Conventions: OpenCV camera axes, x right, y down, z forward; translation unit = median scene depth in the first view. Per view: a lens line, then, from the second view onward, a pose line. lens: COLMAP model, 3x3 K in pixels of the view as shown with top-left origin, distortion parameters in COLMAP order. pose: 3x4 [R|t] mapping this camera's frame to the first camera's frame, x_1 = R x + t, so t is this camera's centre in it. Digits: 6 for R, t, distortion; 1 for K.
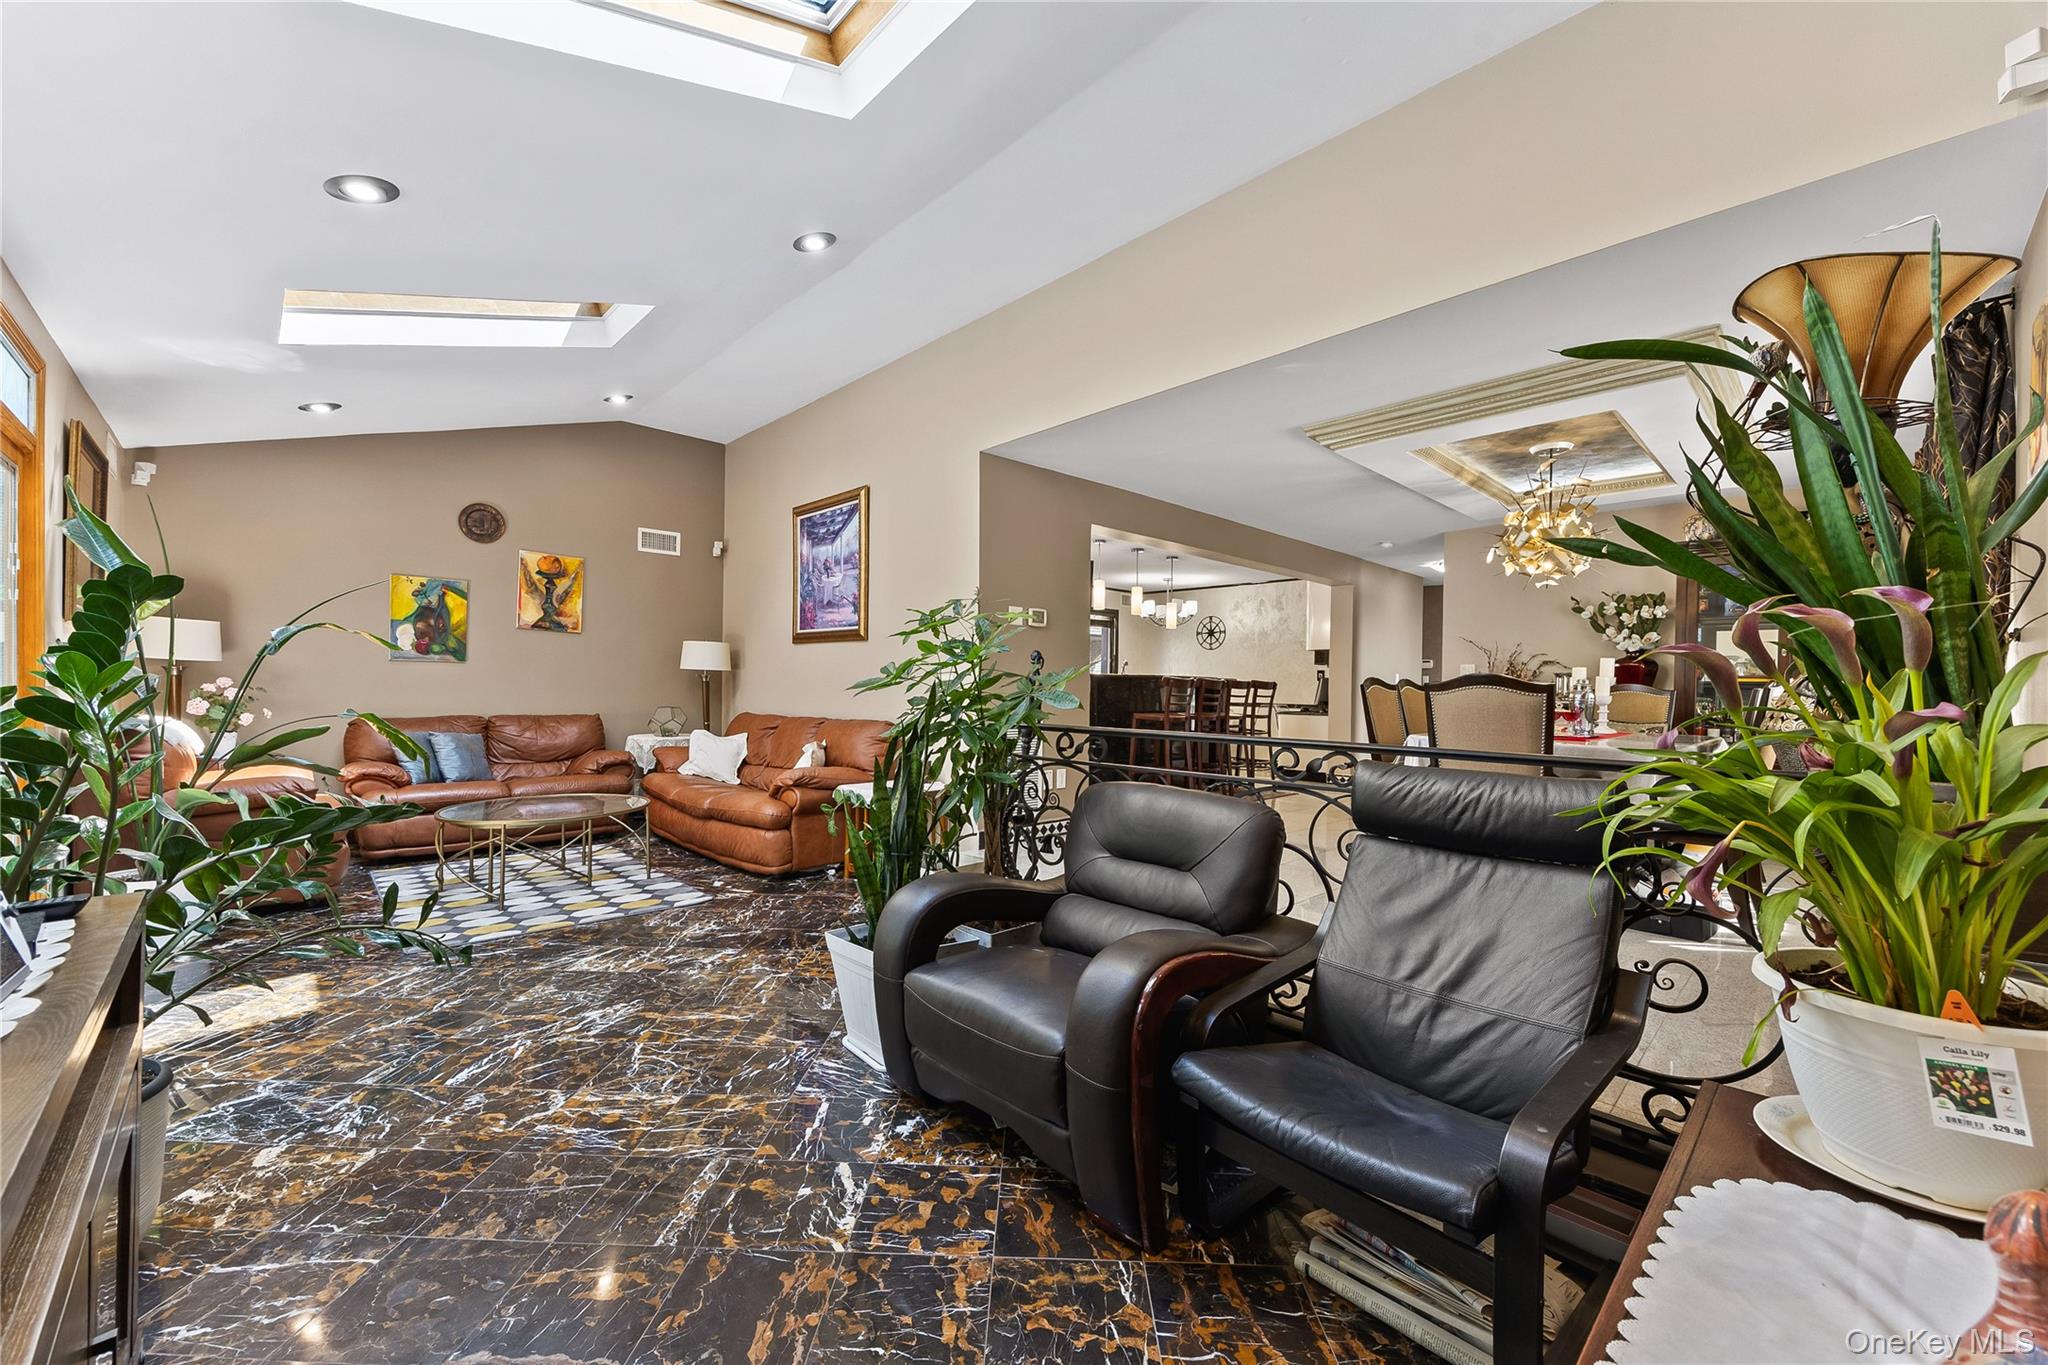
lens RADIAL K [[786.1, 0, 1030.5], [0, 786.1, 688.4], [0, 0, 1]] dist [-0.002782, -0.000021]
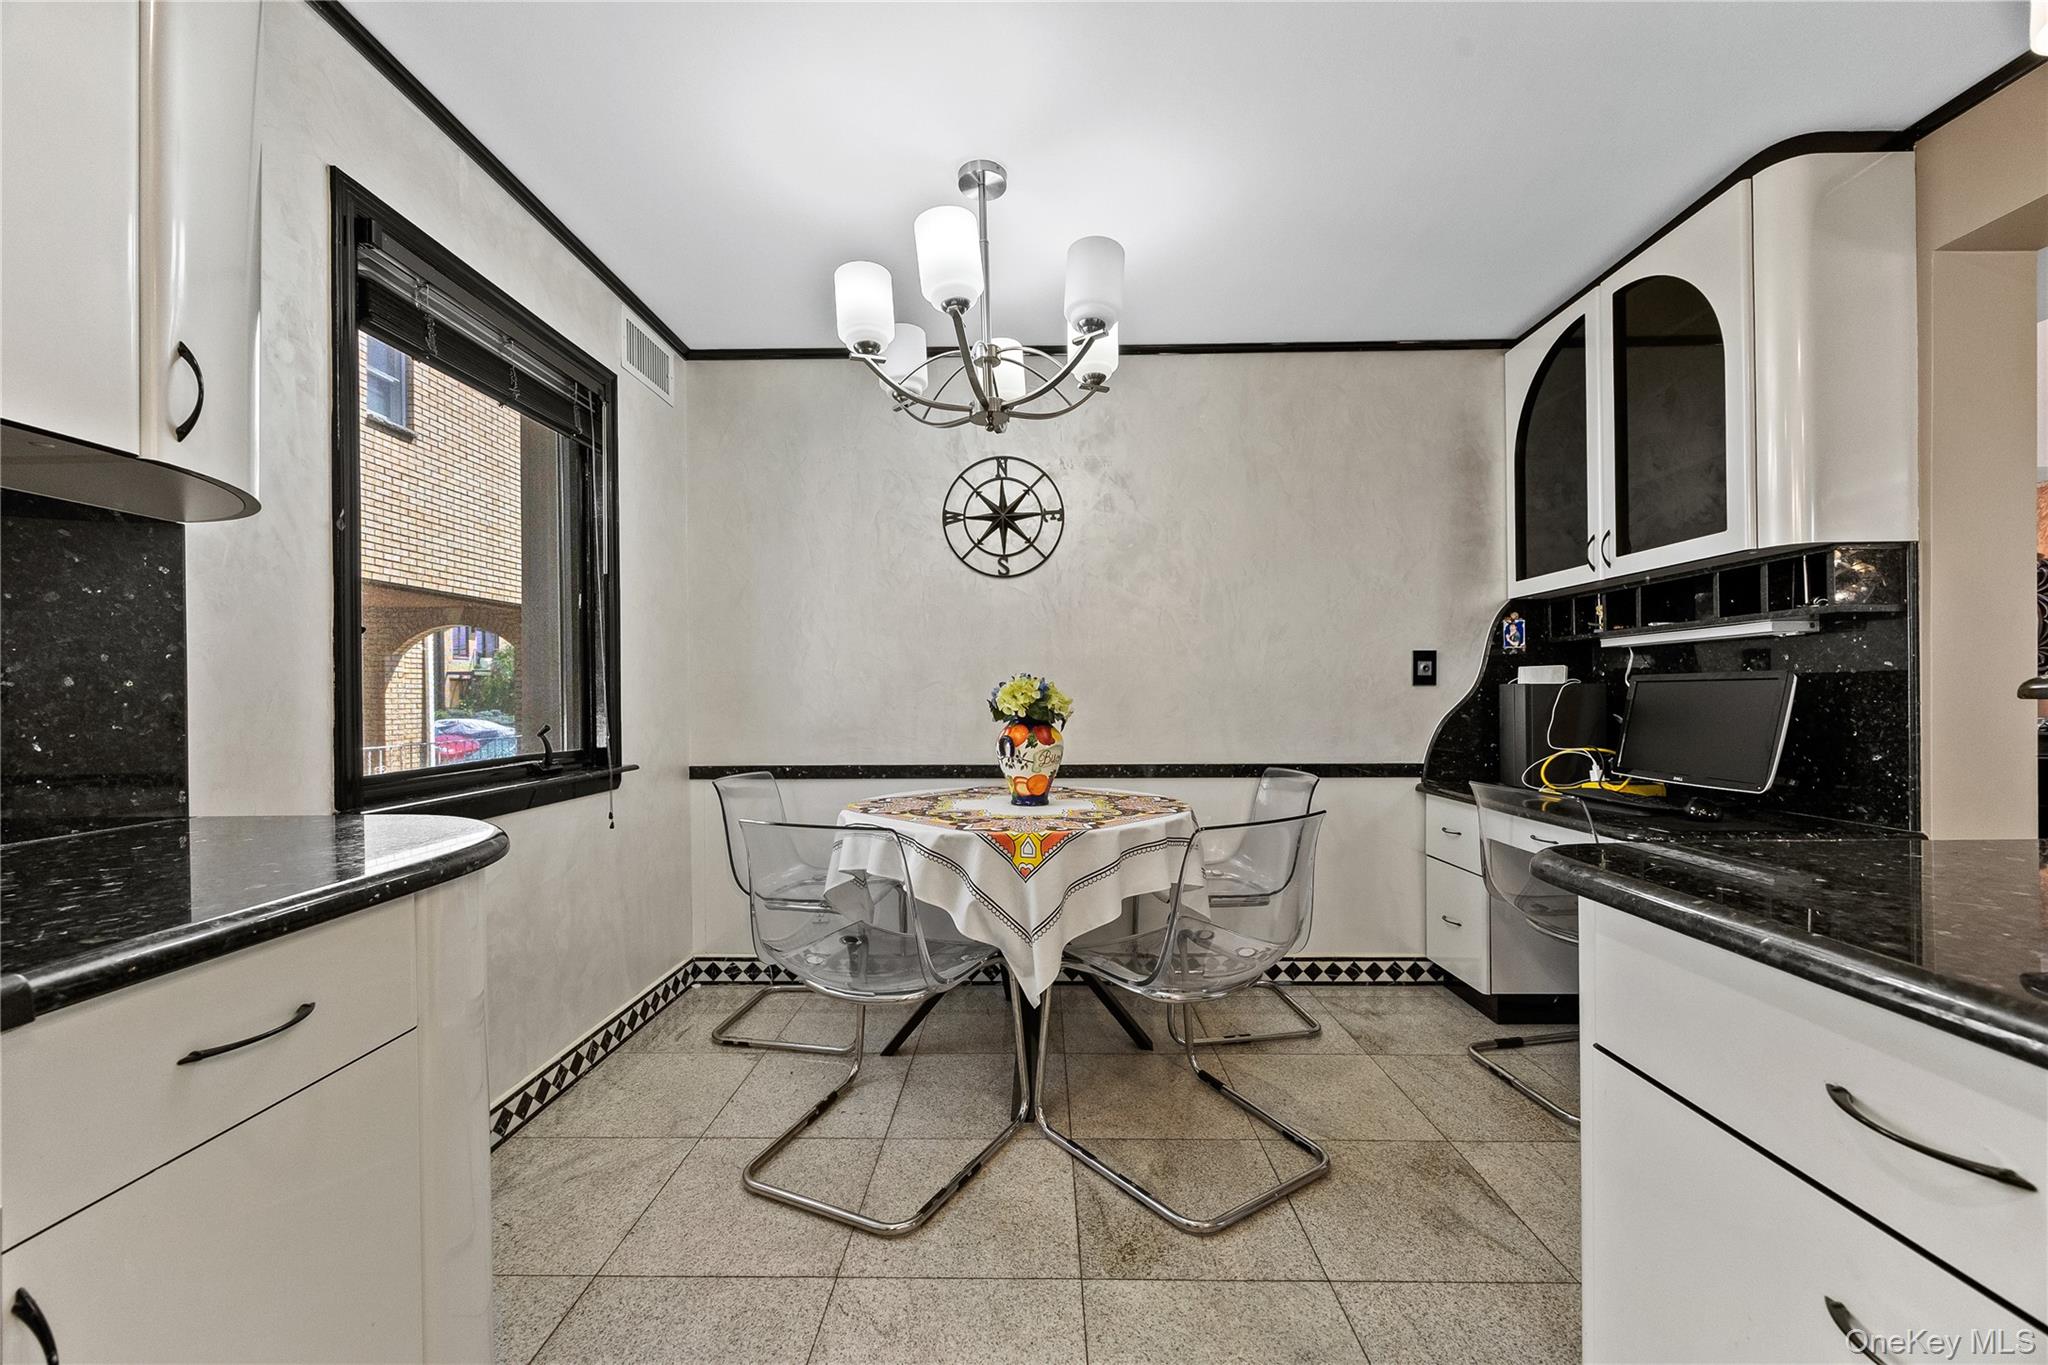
lens RADIAL K [[786.1, 0, 1019.4], [0, 786.1, 688.4], [0, 0, 1]] dist [-0.002782, -0.000021]
pose [[0.709700, -0.007024, 0.704469, 0.072696], [0.014549, 0.999883, -0.004687, -0.016945], [-0.704354, 0.013576, 0.709719, 1.517432]]
